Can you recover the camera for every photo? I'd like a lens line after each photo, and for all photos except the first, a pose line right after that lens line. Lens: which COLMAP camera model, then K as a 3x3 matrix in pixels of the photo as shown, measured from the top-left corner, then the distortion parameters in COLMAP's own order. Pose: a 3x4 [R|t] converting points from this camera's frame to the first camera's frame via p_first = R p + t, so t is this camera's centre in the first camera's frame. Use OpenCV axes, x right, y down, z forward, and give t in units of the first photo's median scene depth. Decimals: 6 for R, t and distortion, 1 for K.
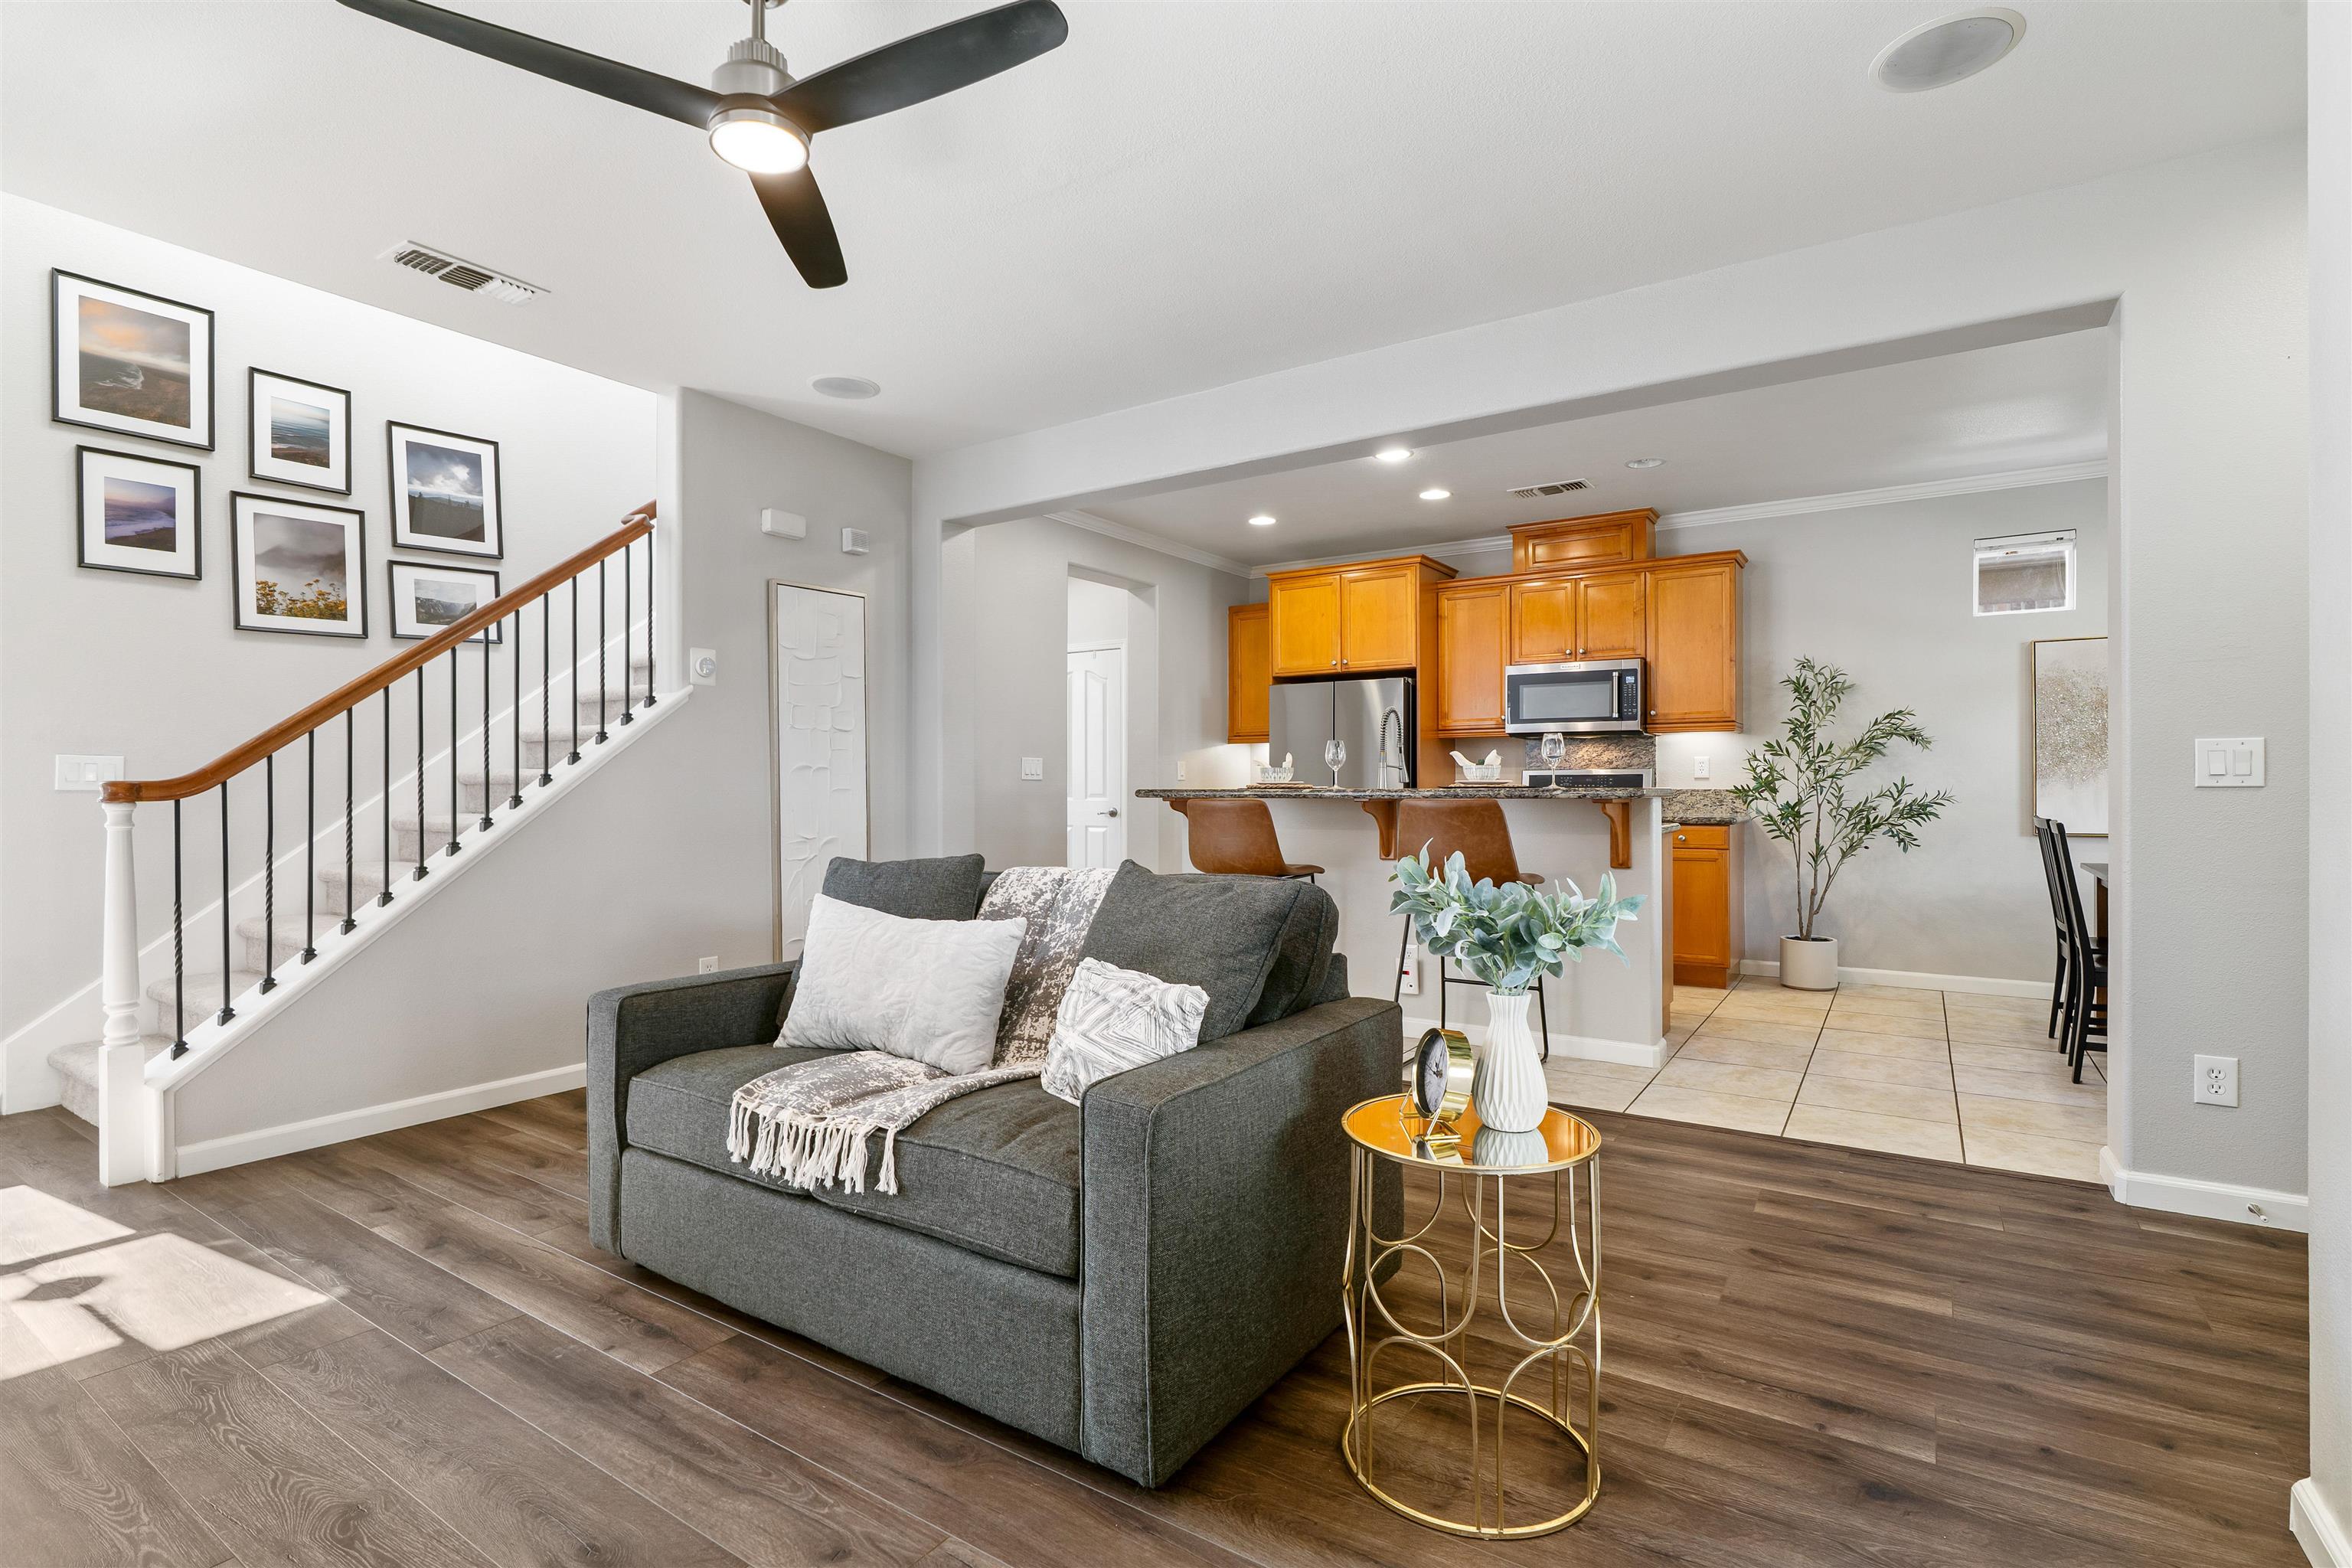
lens RADIAL K [[1070.0, 0, 1149.9], [0, 1070.0, 803.3], [0, 0, 1]] dist [-0.008820, 0.002591]
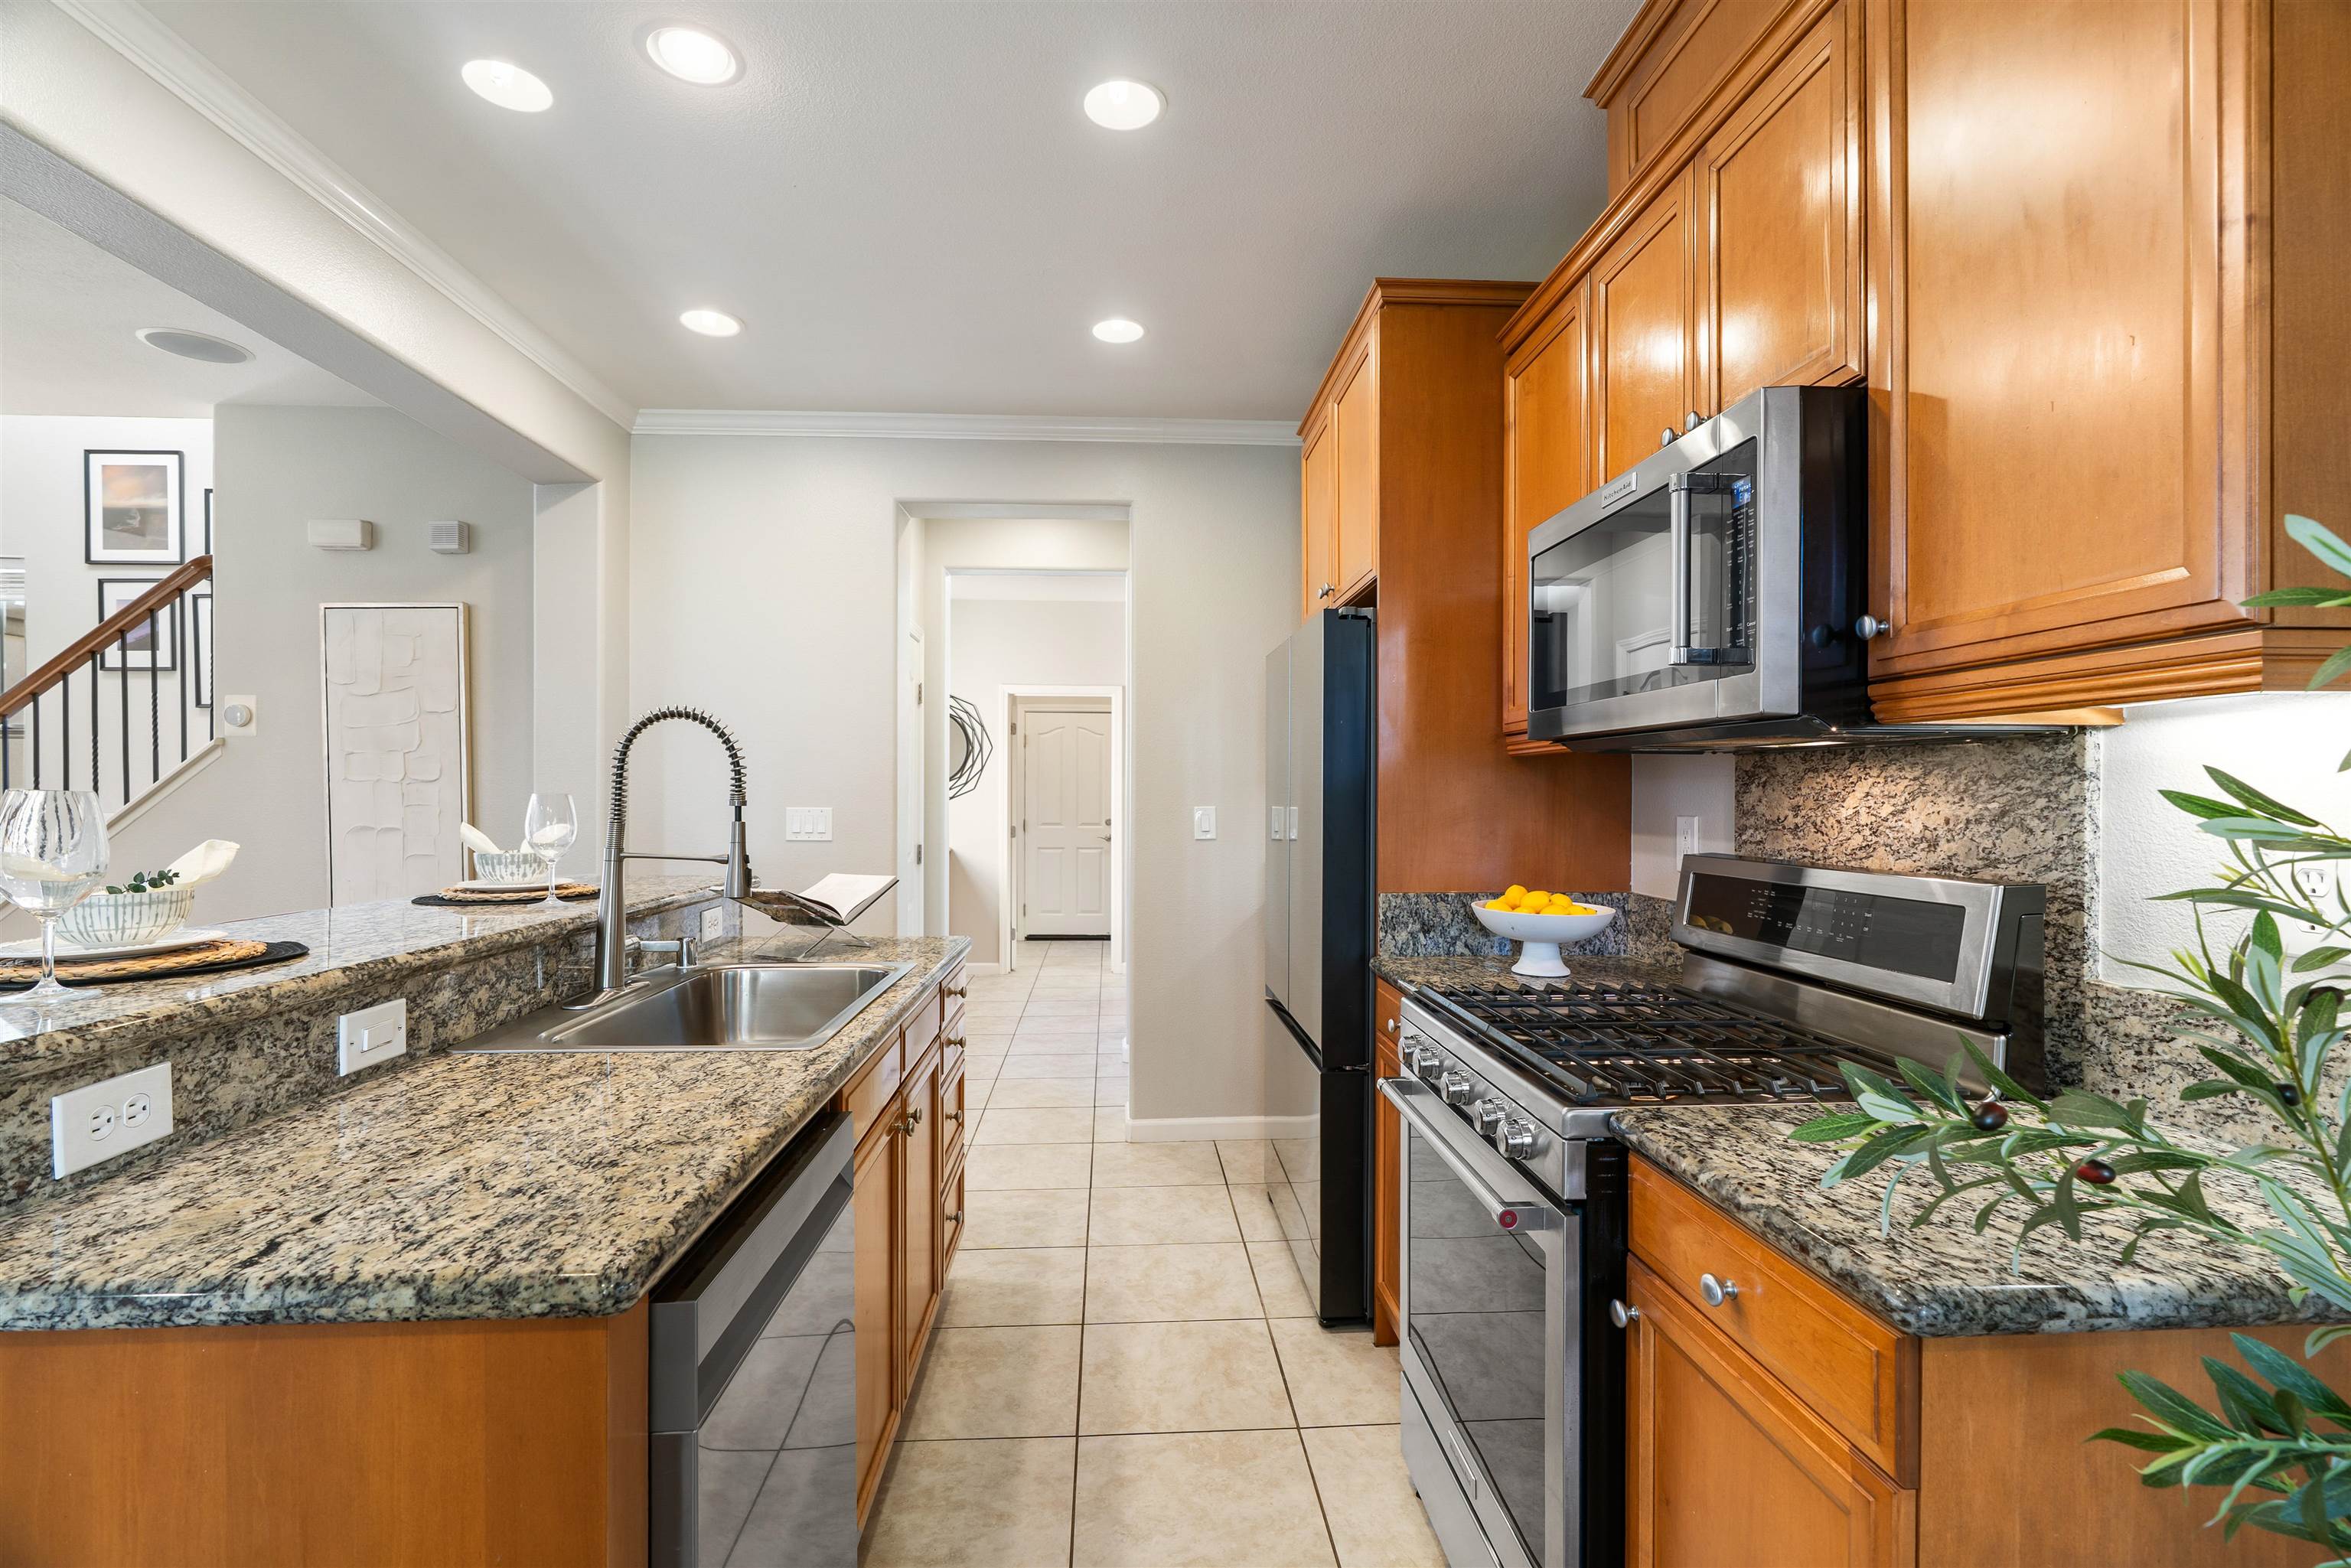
lens RADIAL K [[1069.5, 0, 1162.0], [0, 1069.5, 802.7], [0, 0, 1]] dist [-0.008820, 0.002591]
pose [[0.634077, 0.007732, -0.773232, 0.579070], [-0.014960, 0.999886, -0.002269, -0.050423], [0.773126, 0.013007, 0.634120, 0.805605]]
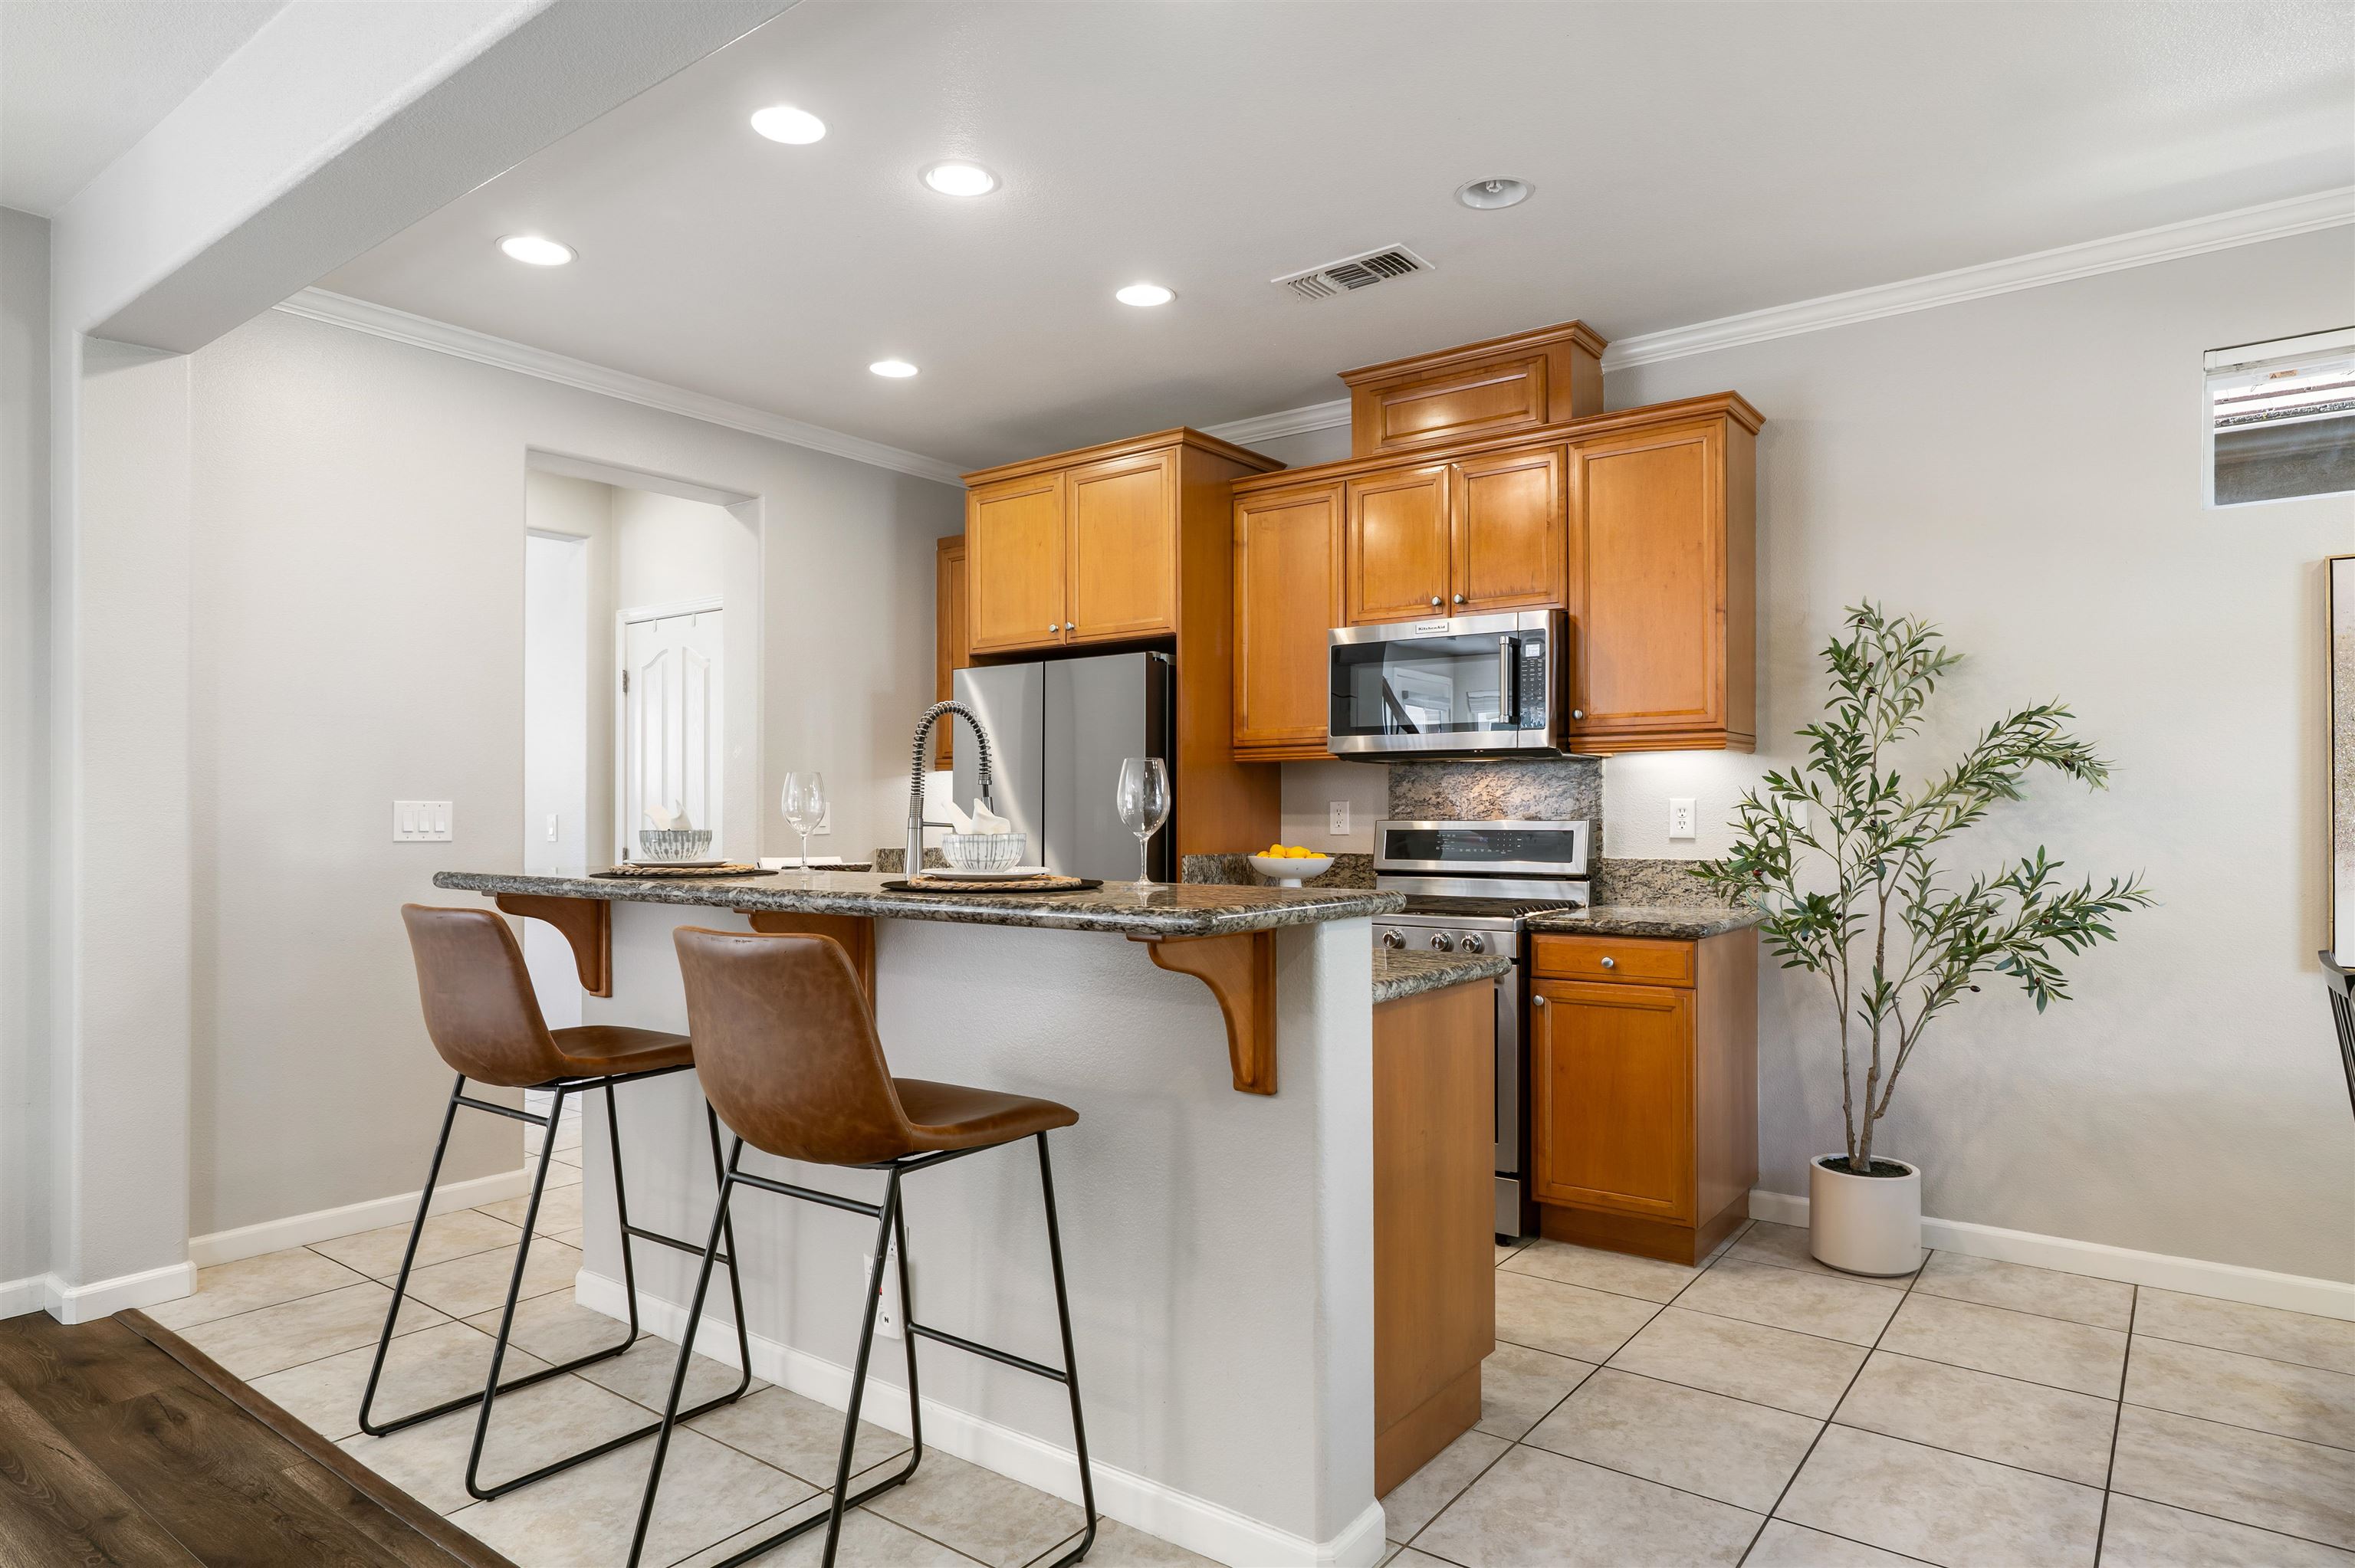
lens RADIAL K [[1335.5, 0, 1167.1], [0, 1335.5, 838.9], [0, 0, 1]] dist [-0.002696, -0.000700]
pose [[0.999305, 0.000880, -0.037278, 0.313812], [-0.000815, 0.999998, 0.001757, -0.026527], [0.037279, -0.001725, 0.999303, 0.364170]]
